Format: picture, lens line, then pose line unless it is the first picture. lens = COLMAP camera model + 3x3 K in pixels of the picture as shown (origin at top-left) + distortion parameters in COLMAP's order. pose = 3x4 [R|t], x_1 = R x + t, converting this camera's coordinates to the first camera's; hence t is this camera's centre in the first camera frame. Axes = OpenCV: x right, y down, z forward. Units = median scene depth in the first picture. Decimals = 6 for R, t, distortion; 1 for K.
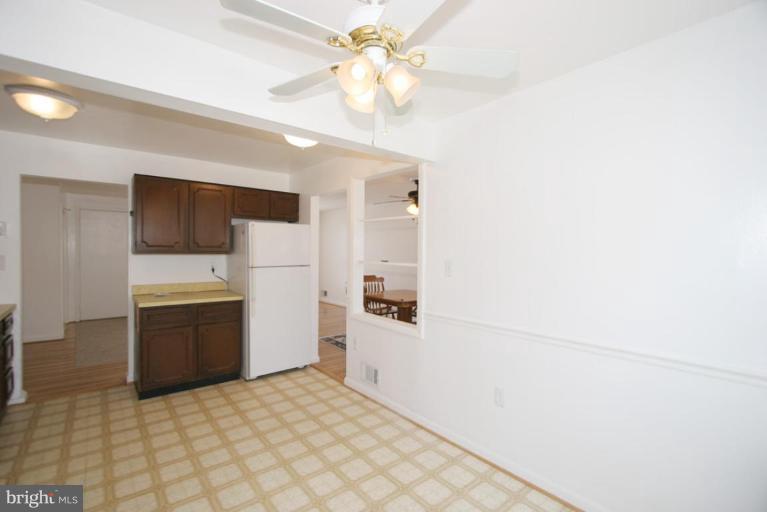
lens RADIAL K [[355.3, 0, 379.6], [0, 355.3, 253.9], [0, 0, 1]] dist [-0.000074, -0.000627]
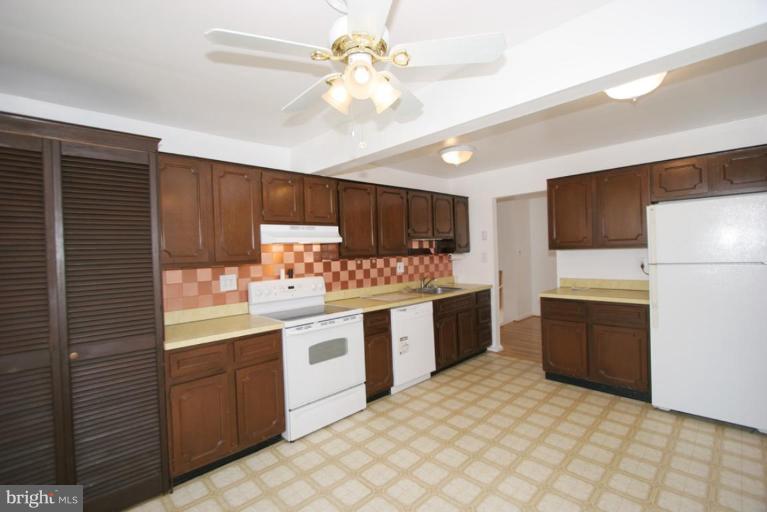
lens RADIAL K [[350.3, 0, 381.2], [0, 350.3, 256.6], [0, 0, 1]] dist [-0.000393, 0.000162]
pose [[0.075993, -0.003924, -0.997101, 0.409212], [0.025709, 0.999668, -0.001974, 0.010129], [0.996777, -0.025485, 0.076068, 0.405967]]
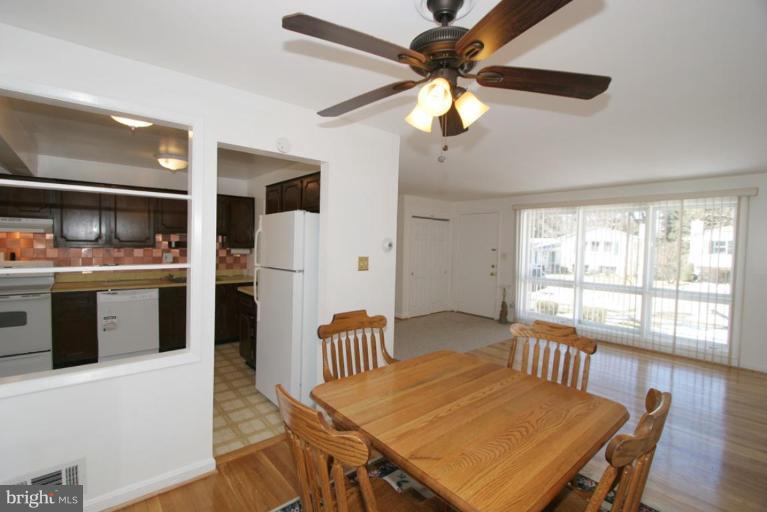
lens RADIAL K [[355.3, 0, 379.6], [0, 355.3, 253.9], [0, 0, 1]] dist [-0.000074, -0.000627]
pose [[0.036886, 0.019368, -0.999132, 0.667811], [-0.036659, 0.999165, 0.018015, -0.029872], [0.998647, 0.035962, 0.037565, 1.521741]]
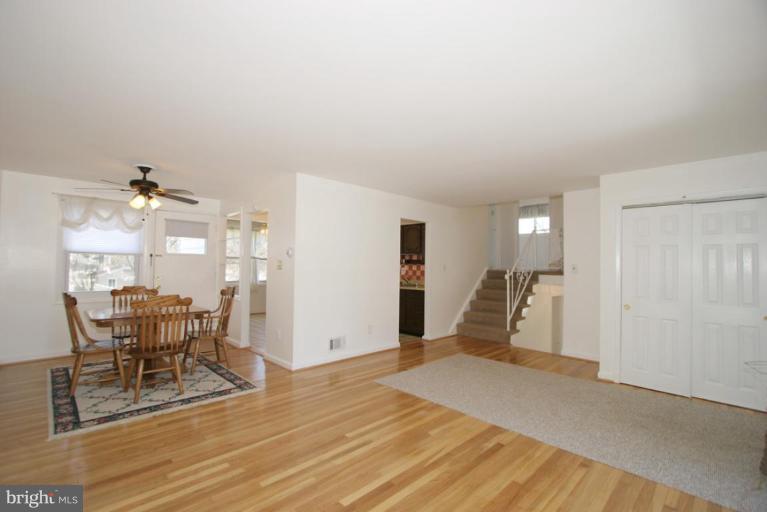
lens RADIAL K [[355.3, 0, 379.6], [0, 355.3, 253.9], [0, 0, 1]] dist [-0.000074, -0.000627]
pose [[-0.995987, -0.026854, -0.085372, -0.625842], [-0.025470, 0.999526, -0.017265, -0.017430], [0.085795, -0.015022, -0.996200, 3.093403]]
